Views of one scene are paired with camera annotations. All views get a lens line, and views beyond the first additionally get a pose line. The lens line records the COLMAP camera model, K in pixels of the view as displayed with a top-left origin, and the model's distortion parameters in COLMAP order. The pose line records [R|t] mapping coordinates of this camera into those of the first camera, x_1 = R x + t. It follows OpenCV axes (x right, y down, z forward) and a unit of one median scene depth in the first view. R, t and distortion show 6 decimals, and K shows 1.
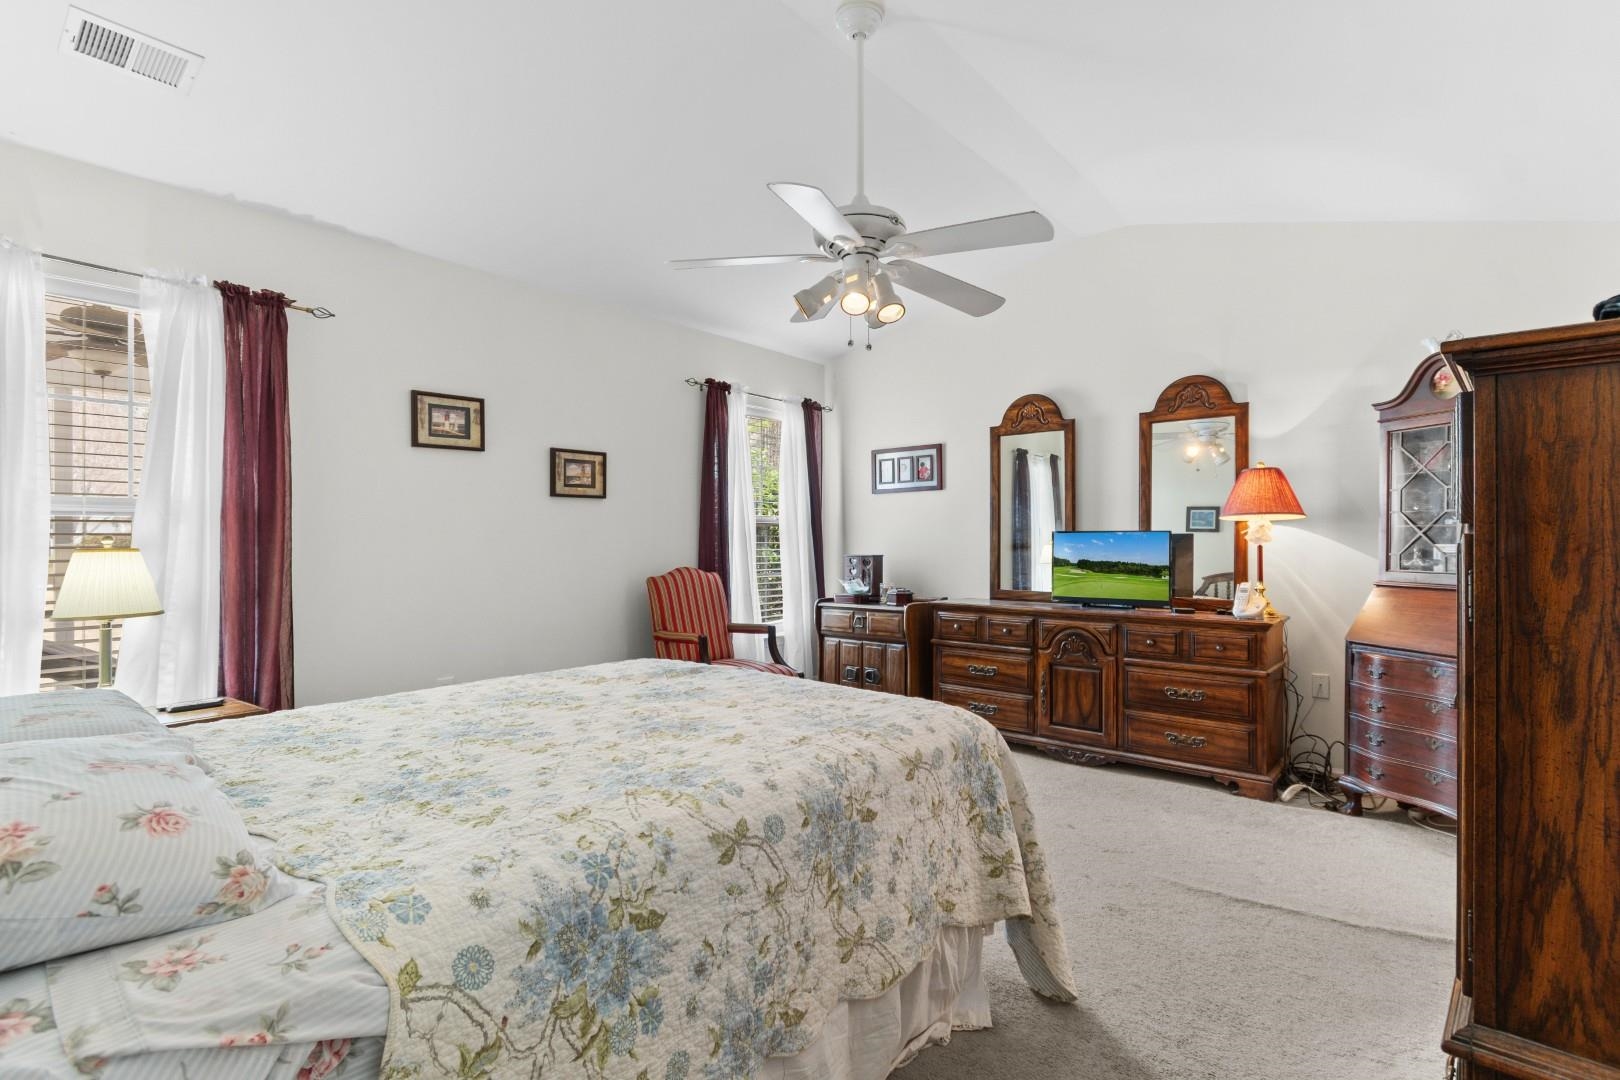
lens RADIAL K [[799.9, 0, 810.0], [0, 799.9, 540.0], [0, 0, 1]] dist [0.003242, -0.001427]
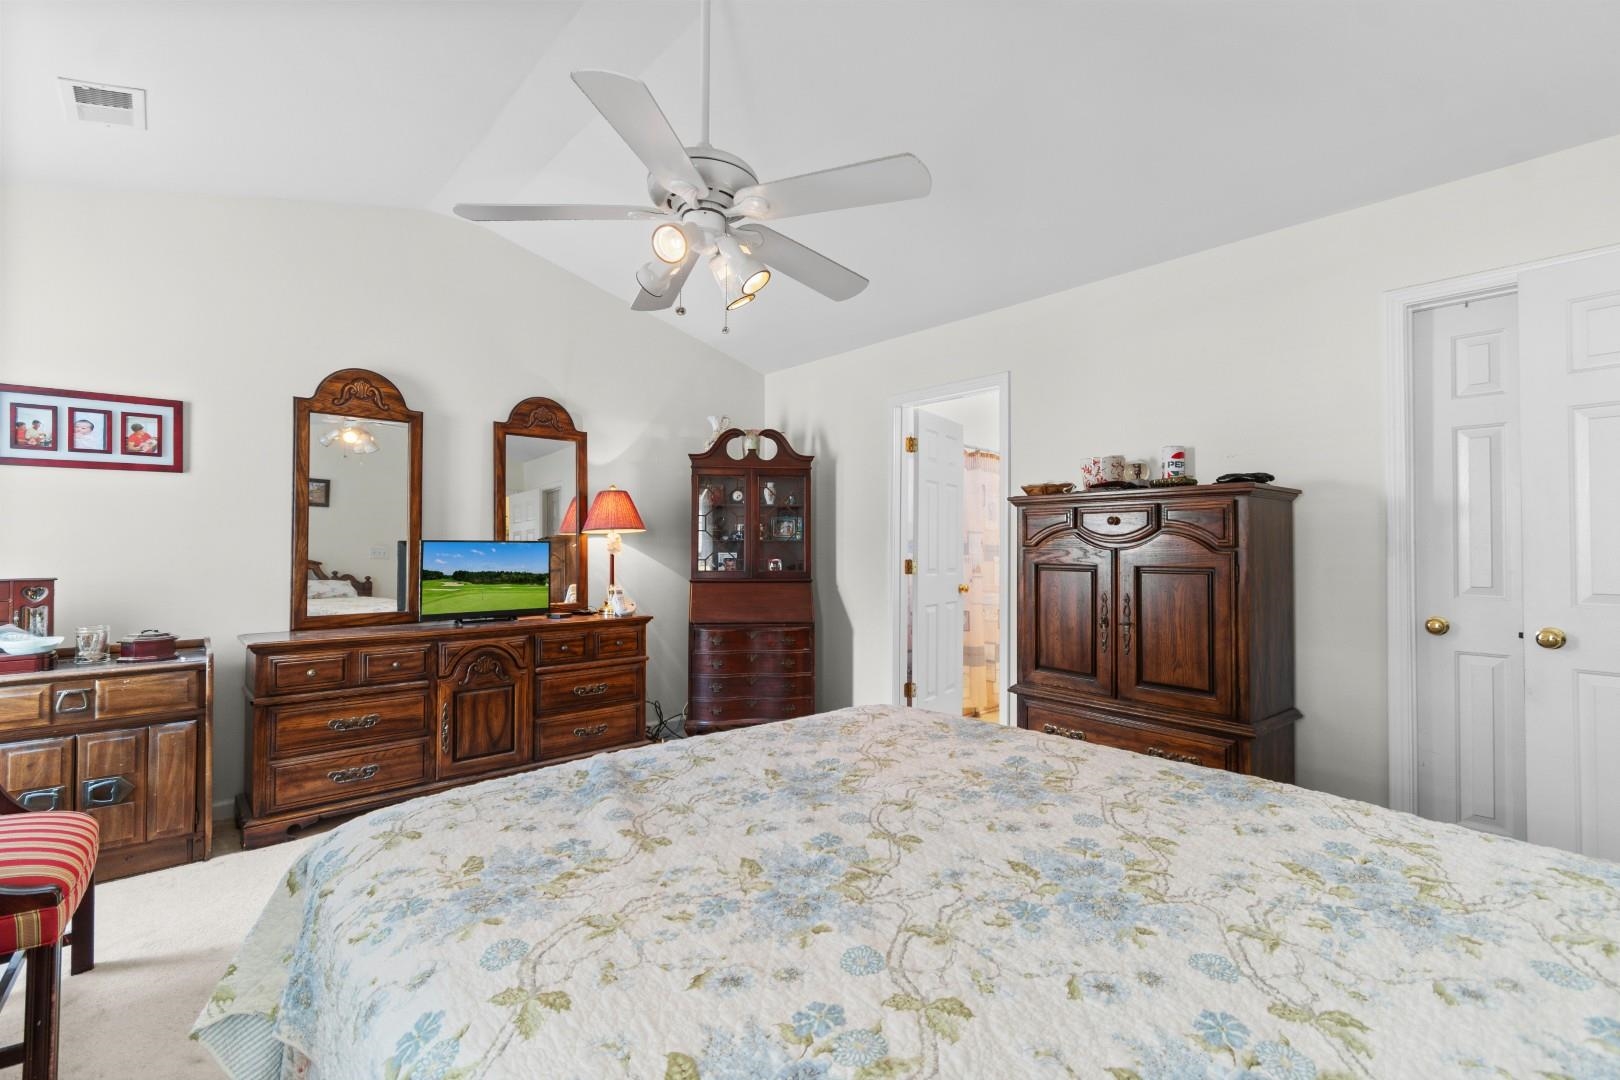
lens RADIAL K [[688.0, 0, 863.1], [0, 688.0, 536.6], [0, 0, 1]] dist [0.000861, -0.000088]
pose [[0.111427, 0.014819, 0.993662, -0.399374], [-0.002112, 0.999890, -0.014675, -0.005178], [-0.993770, -0.000464, 0.111446, 0.474874]]
